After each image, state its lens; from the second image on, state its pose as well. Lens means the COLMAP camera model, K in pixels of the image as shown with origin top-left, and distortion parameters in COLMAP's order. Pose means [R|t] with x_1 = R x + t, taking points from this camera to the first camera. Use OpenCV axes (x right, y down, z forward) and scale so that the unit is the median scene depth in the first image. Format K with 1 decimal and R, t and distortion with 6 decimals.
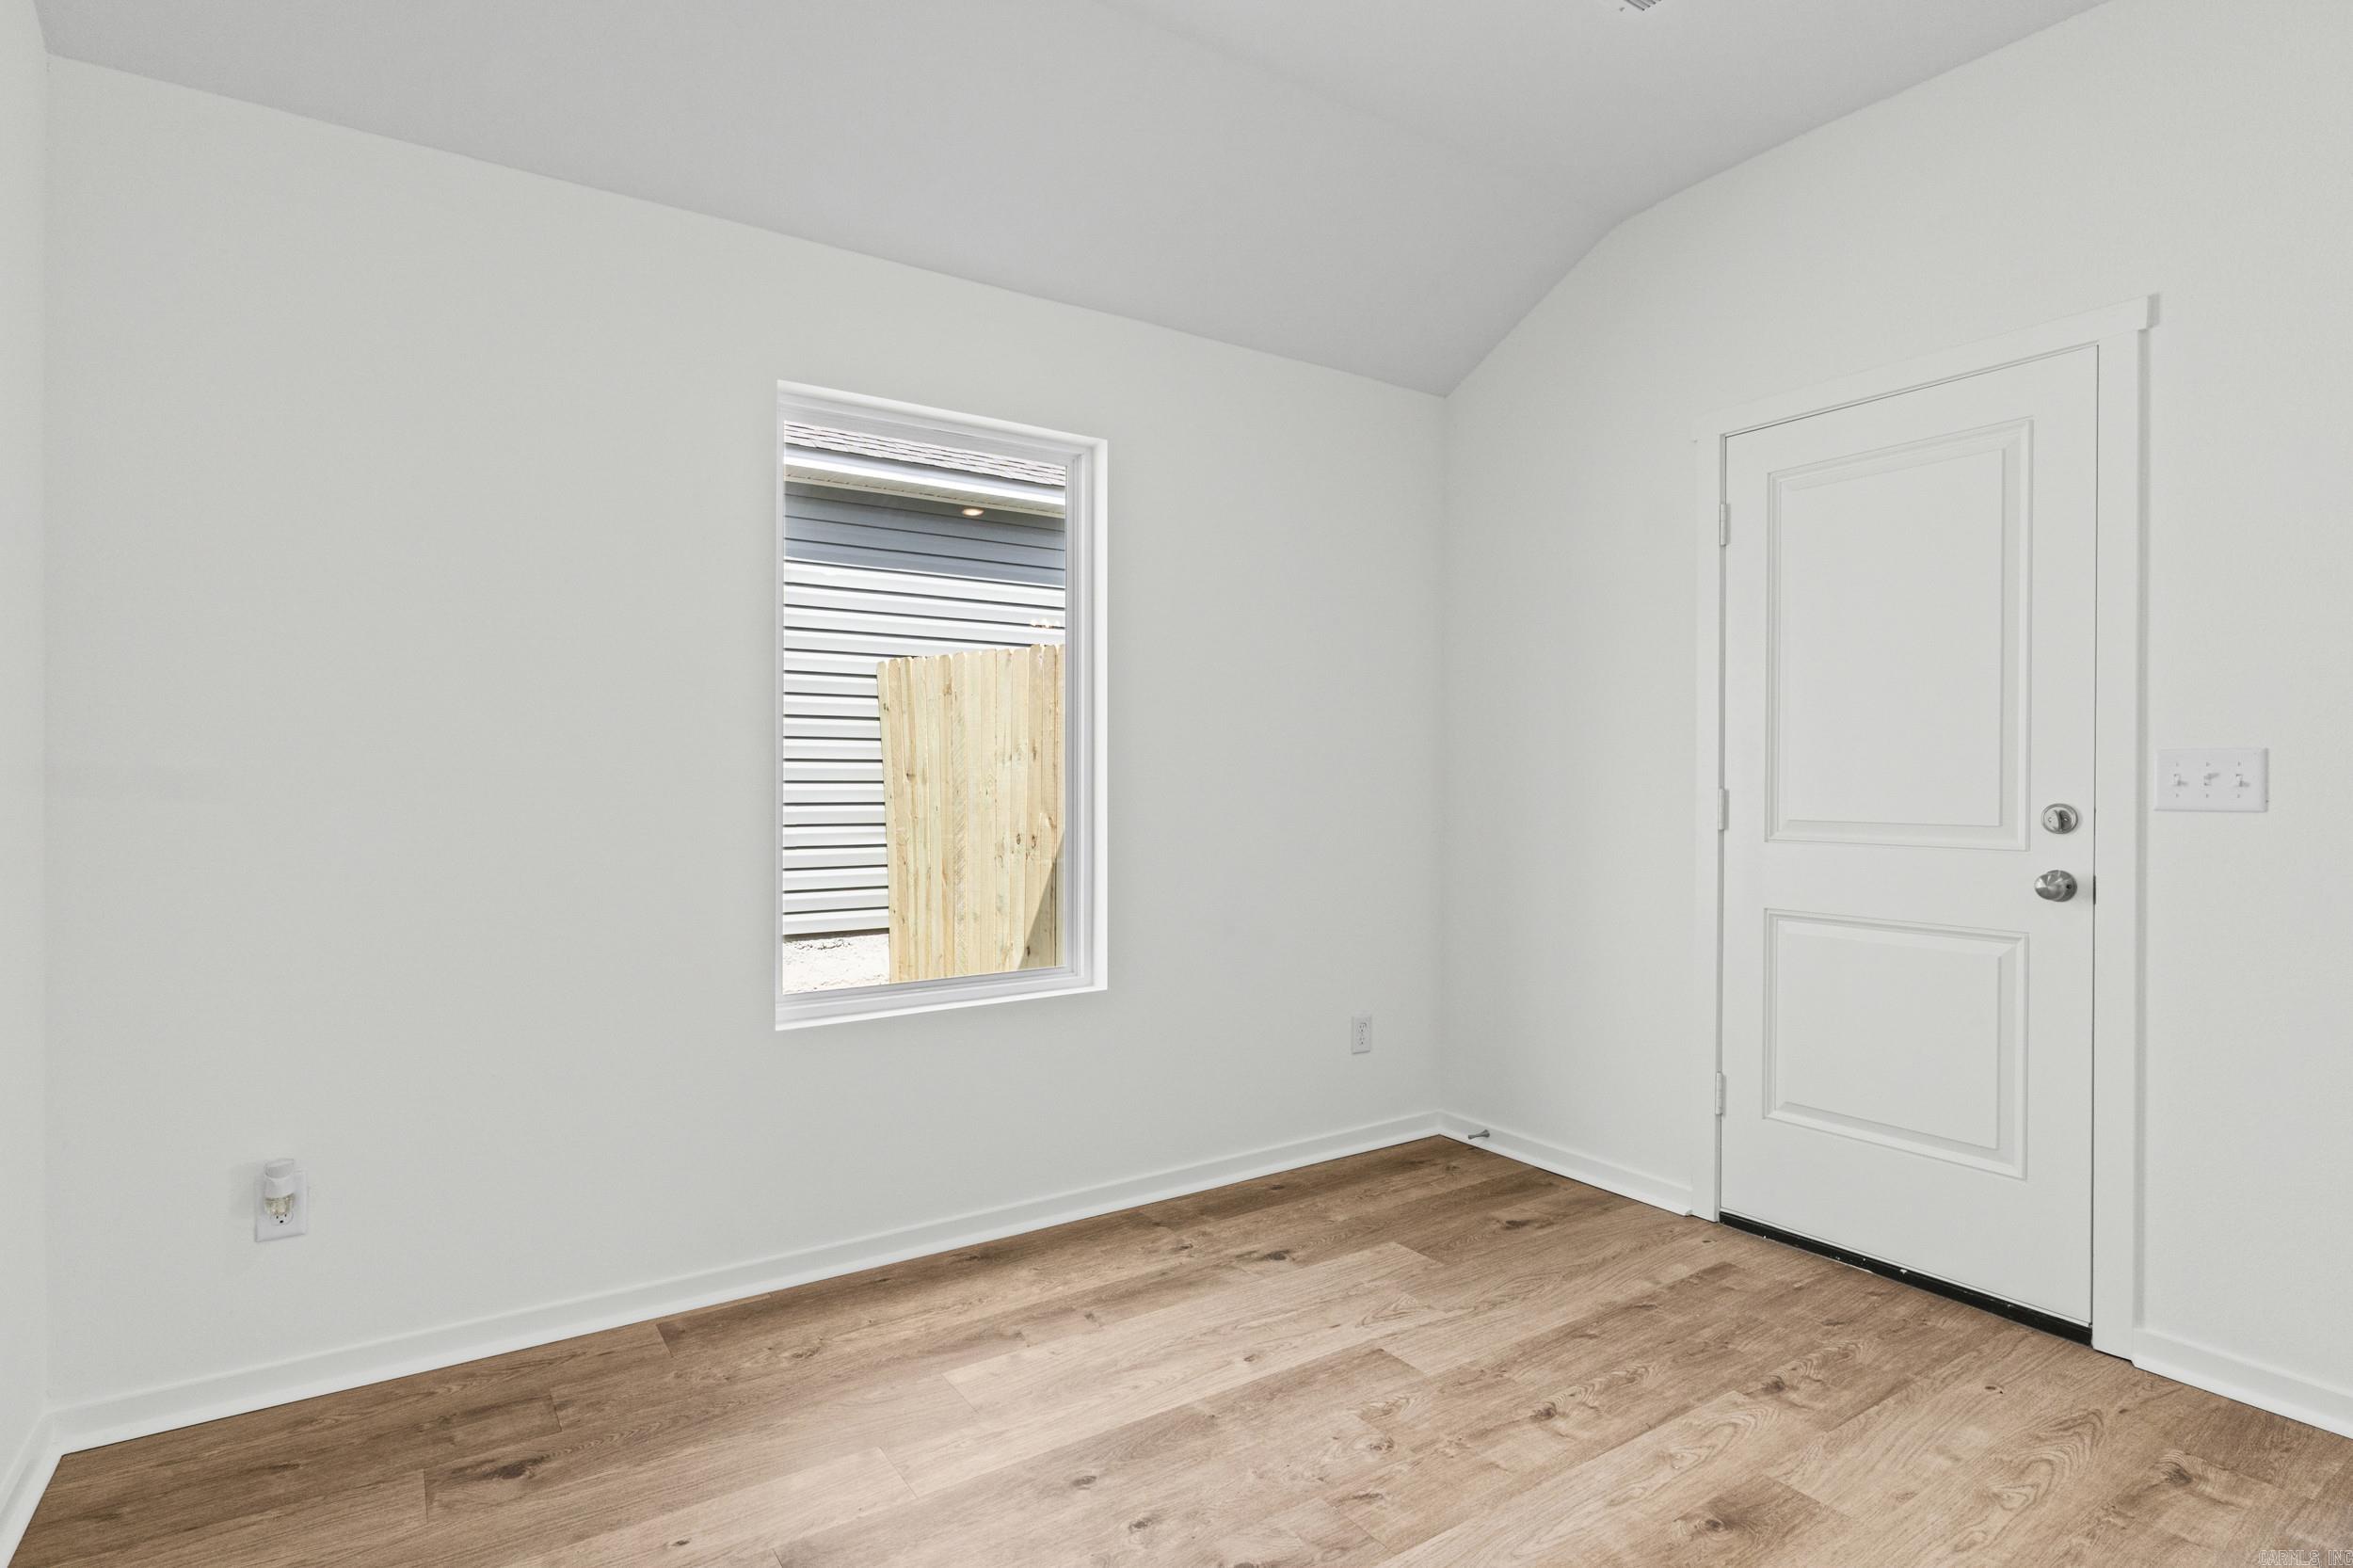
lens RADIAL K [[1190.7, 0, 1162.1], [0, 1190.7, 785.6], [0, 0, 1]] dist [-0.007901, 0.000673]
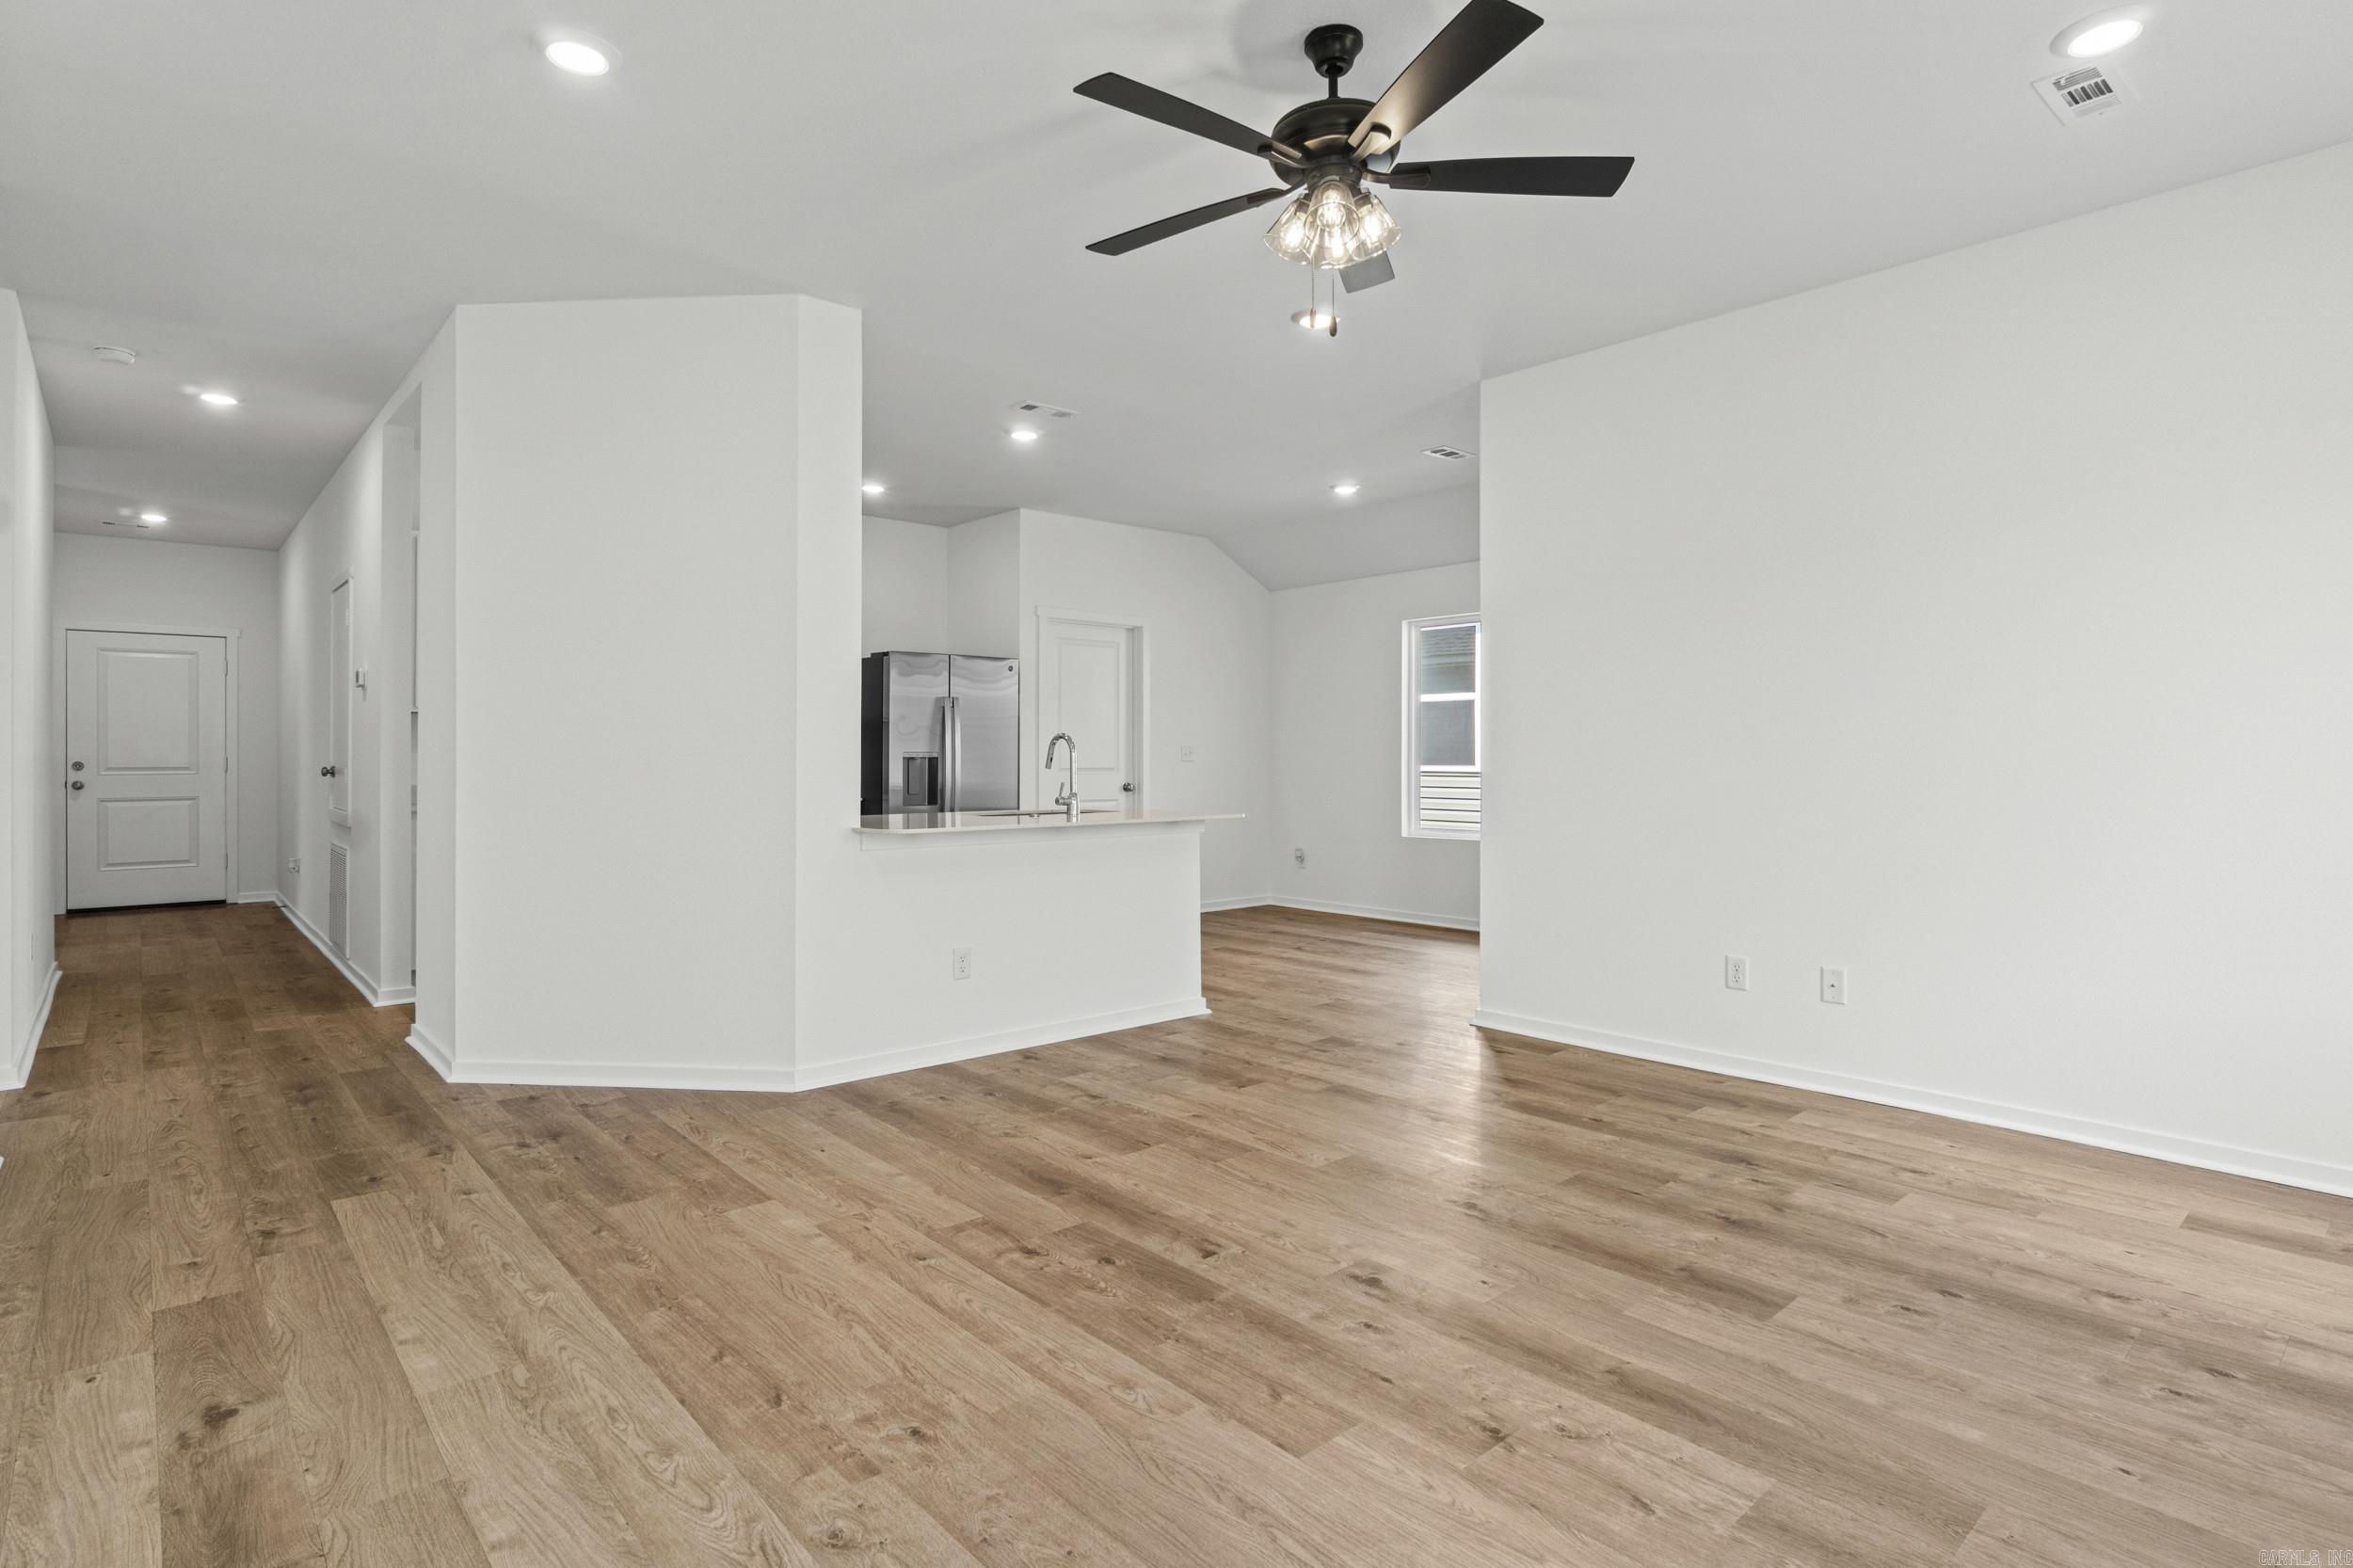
lens RADIAL K [[1190.7, 0, 1128.0], [0, 1190.7, 785.6], [0, 0, 1]] dist [-0.007901, 0.000673]
pose [[0.115702, 0.027034, -0.992916, 2.861211], [-0.000941, 0.999632, 0.027107, -0.003077], [0.993284, -0.002202, 0.115685, -0.034869]]
